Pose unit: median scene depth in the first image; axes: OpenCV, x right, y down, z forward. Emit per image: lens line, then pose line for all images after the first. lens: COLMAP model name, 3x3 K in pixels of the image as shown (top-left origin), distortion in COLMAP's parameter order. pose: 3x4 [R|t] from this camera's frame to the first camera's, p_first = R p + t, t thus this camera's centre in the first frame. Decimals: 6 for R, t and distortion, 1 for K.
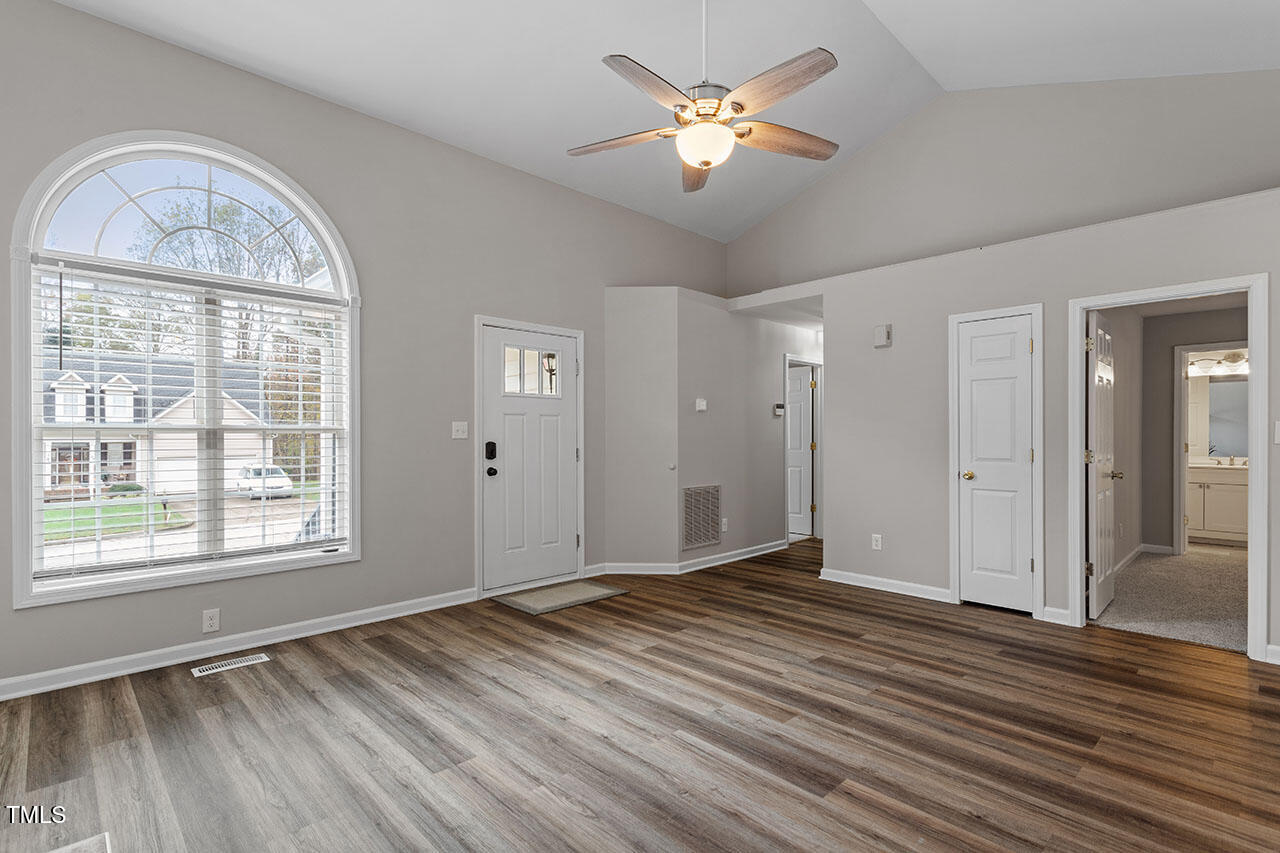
lens RADIAL K [[616.2, 0, 637.8], [0, 616.2, 428.5], [0, 0, 1]] dist [0.013165, -0.000734]
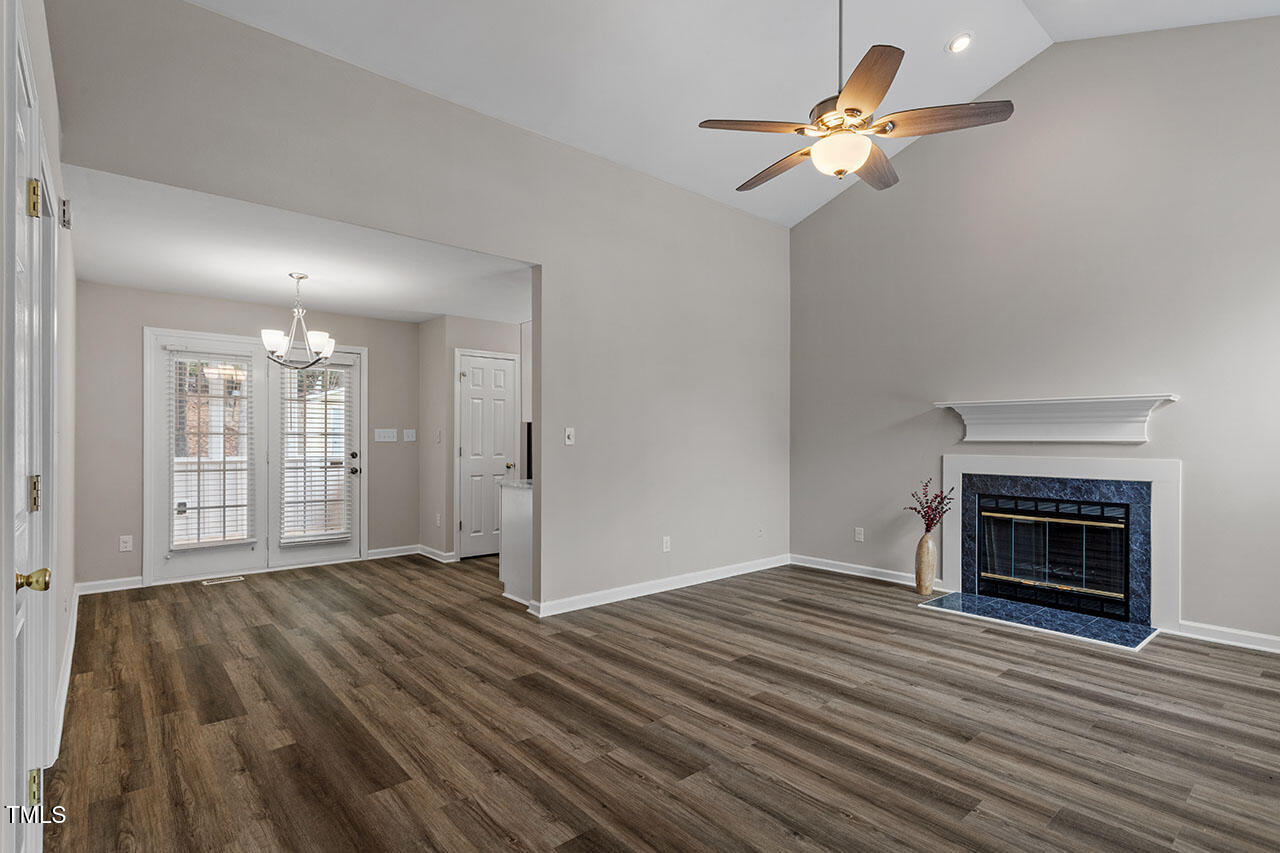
lens RADIAL K [[616.2, 0, 637.8], [0, 616.2, 428.5], [0, 0, 1]] dist [0.013165, -0.000734]
pose [[-0.997917, -0.002856, 0.064453, 0.339459], [-0.004713, 0.999578, -0.028680, 0.019446], [-0.064344, -0.028924, -0.997509, 1.858927]]
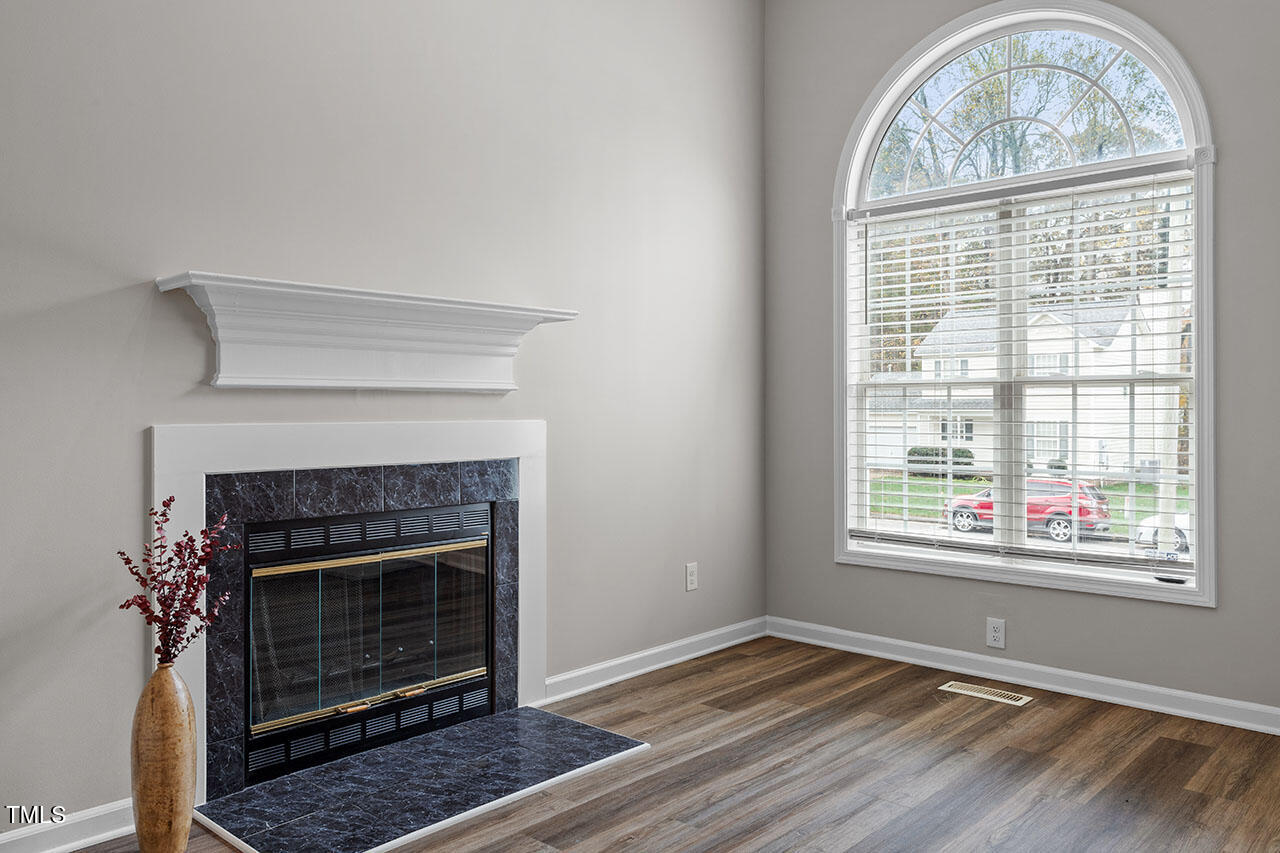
lens RADIAL K [[958.8, 0, 613.2], [0, 958.8, 400.1], [0, 0, 1]] dist [0.008366, 0.002157]
pose [[0.043110, -0.007604, -0.999041, 0.530129], [0.013695, 0.999882, -0.007019, 0.027340], [0.998976, -0.013379, 0.043209, 0.535742]]
